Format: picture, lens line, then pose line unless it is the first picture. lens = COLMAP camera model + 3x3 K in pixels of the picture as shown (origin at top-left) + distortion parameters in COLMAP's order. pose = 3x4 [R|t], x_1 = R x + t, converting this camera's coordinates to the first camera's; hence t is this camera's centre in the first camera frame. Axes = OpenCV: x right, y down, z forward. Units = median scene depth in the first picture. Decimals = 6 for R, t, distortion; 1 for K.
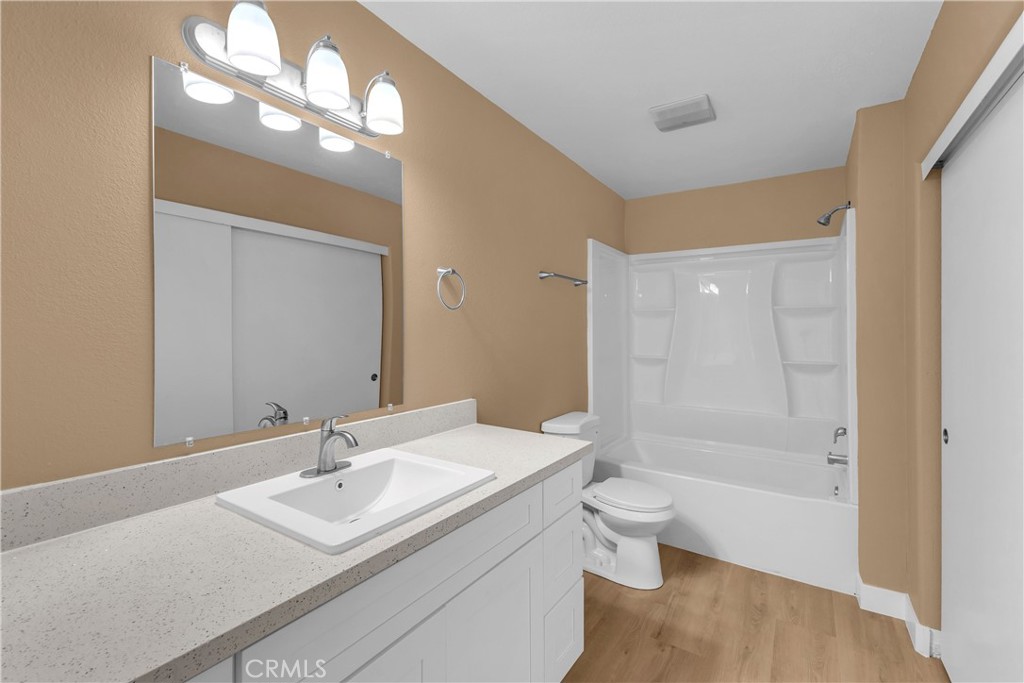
lens RADIAL K [[441.3, 0, 515.4], [0, 441.3, 328.6], [0, 0, 1]] dist [0.003743, 0.000570]
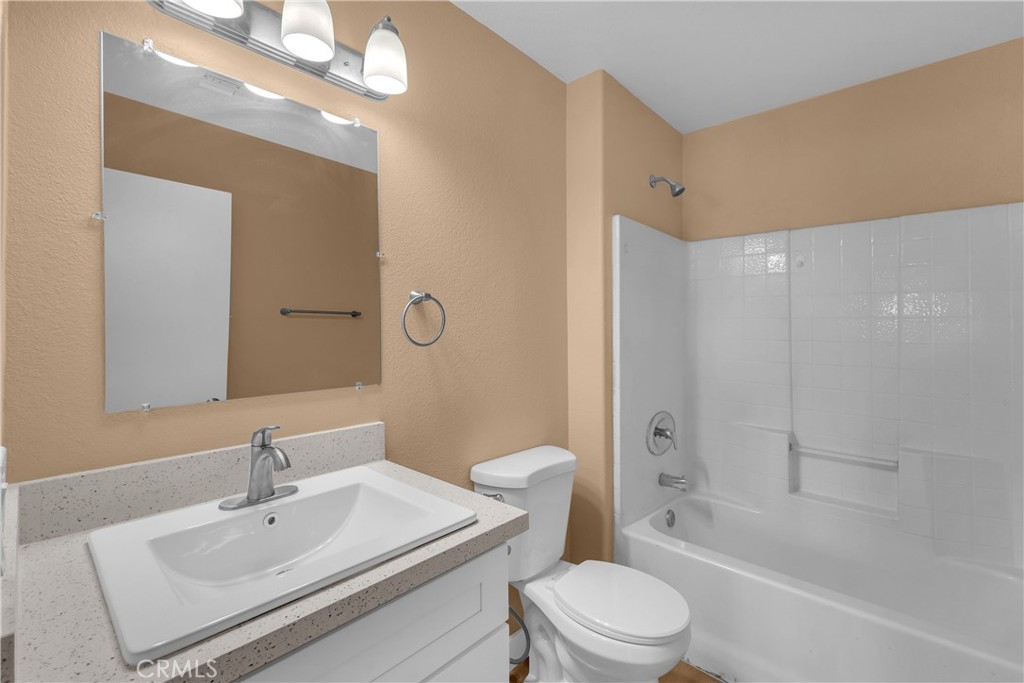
lens RADIAL K [[457.8, 0, 514.6], [0, 457.8, 324.8], [0, 0, 1]] dist [0.066892, 0.000030]
pose [[0.986828, 0.007801, -0.161585, 0.154800], [-0.007311, 0.999967, 0.003629, 0.001921], [0.161608, -0.002400, 0.986852, 0.234362]]
